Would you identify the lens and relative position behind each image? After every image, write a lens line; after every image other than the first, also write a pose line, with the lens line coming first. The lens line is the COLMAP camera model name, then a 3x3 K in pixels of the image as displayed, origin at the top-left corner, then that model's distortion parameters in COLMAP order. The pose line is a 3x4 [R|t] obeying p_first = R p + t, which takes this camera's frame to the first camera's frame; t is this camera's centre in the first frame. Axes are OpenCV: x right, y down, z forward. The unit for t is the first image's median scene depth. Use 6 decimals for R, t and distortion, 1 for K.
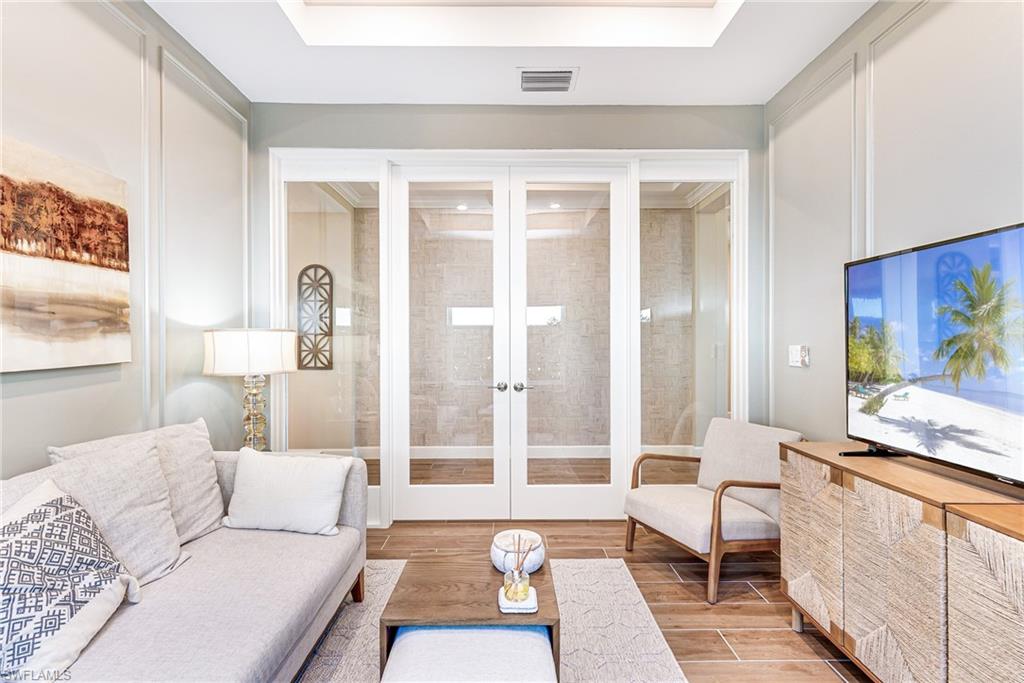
lens RADIAL K [[485.8, 0, 512.0], [0, 485.8, 341.5], [0, 0, 1]] dist [0.003360, 0.000096]
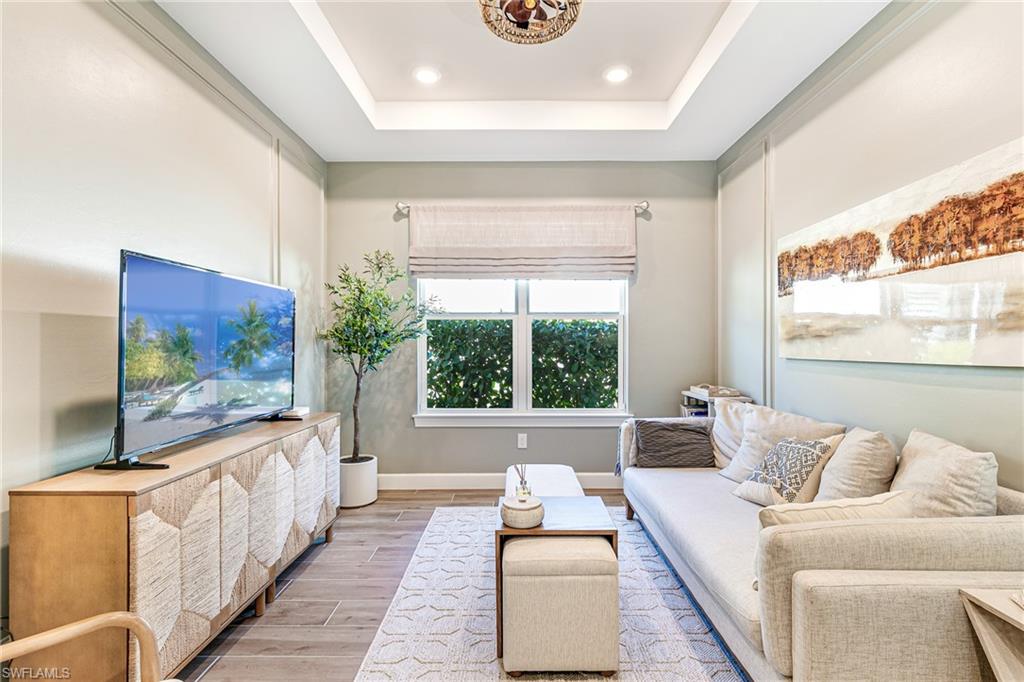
lens RADIAL K [[485.8, 0, 512.0], [0, 485.8, 341.0], [0, 0, 1]] dist [0.003360, 0.000096]
pose [[-0.999787, 0.004692, 0.020121, 0.010527], [0.004739, 0.999986, 0.002278, -0.006002], [-0.020110, 0.002373, -0.999795, 2.003241]]
